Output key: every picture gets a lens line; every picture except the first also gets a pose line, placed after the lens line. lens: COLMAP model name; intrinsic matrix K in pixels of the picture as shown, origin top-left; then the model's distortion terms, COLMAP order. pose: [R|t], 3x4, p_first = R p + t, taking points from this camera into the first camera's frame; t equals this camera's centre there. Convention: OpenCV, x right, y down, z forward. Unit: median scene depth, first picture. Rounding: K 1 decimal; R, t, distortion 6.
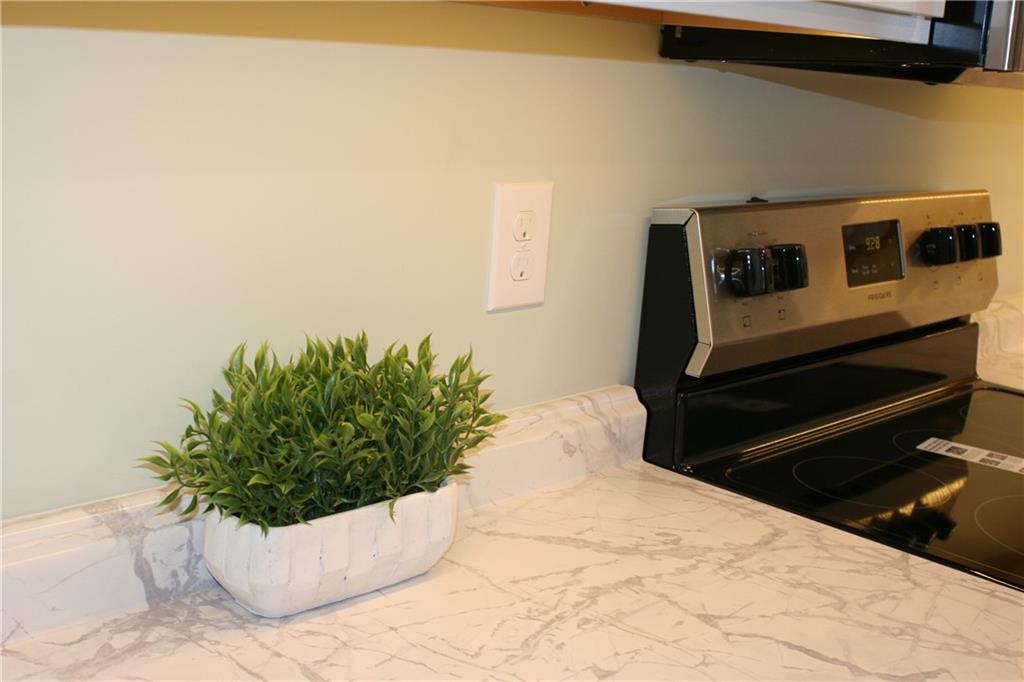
lens RADIAL K [[1334.9, 0, 512.3], [0, 1334.9, 340.3], [0, 0, 1]] dist [-0.107517, 0.000000]
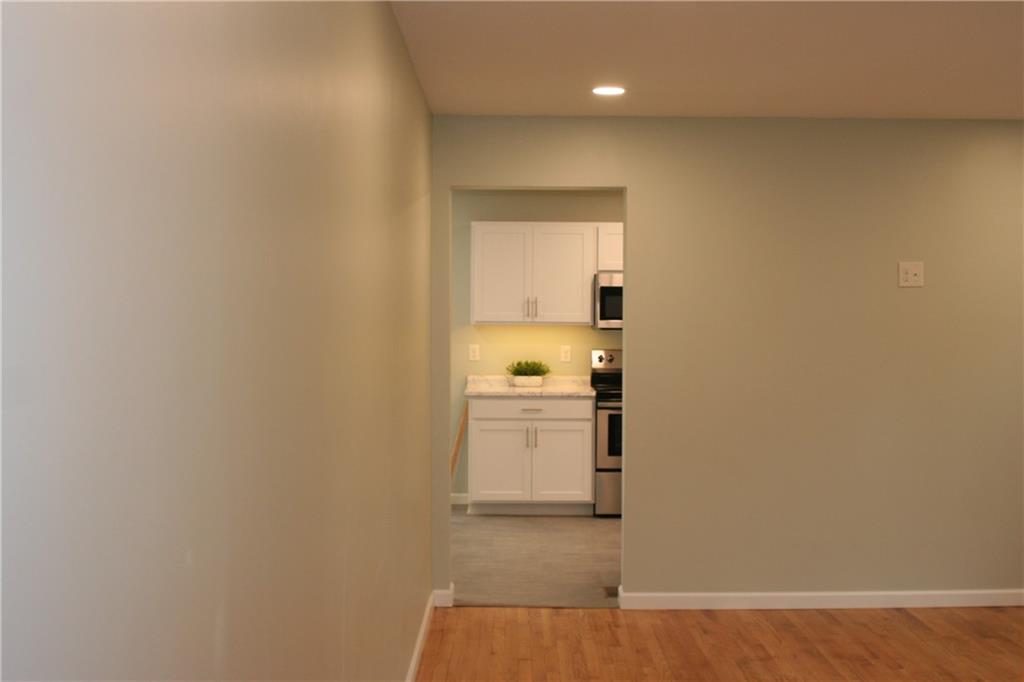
lens RADIAL K [[1334.9, 0, 511.4], [0, 1334.9, 333.7], [0, 0, 1]] dist [-0.107517, 0.000000]
pose [[0.684813, -0.059923, -0.726251, 5.467855], [-0.116814, 0.974698, -0.190571, 1.339614], [0.719295, 0.215342, 0.660486, -4.410178]]
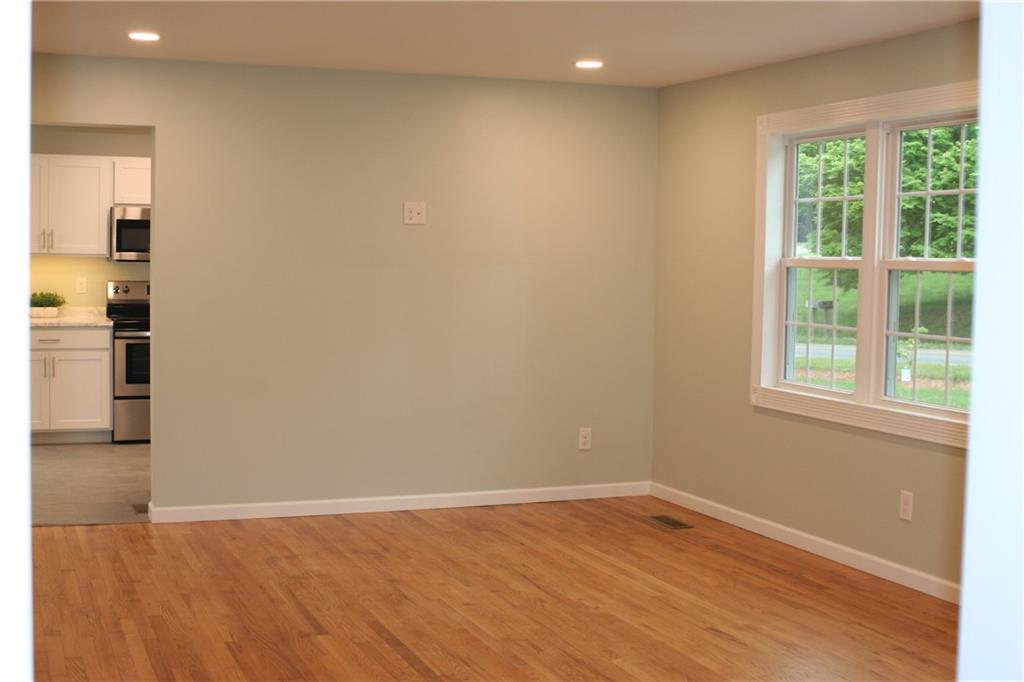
lens RADIAL K [[1334.9, 0, 515.9], [0, 1334.9, 345.3], [0, 0, 1]] dist [-0.107517, 0.000000]
pose [[0.906434, -0.028702, -0.421371, 5.644163], [-0.046330, 0.984910, -0.166751, 1.469341], [0.419799, 0.170671, 0.891426, -4.843989]]
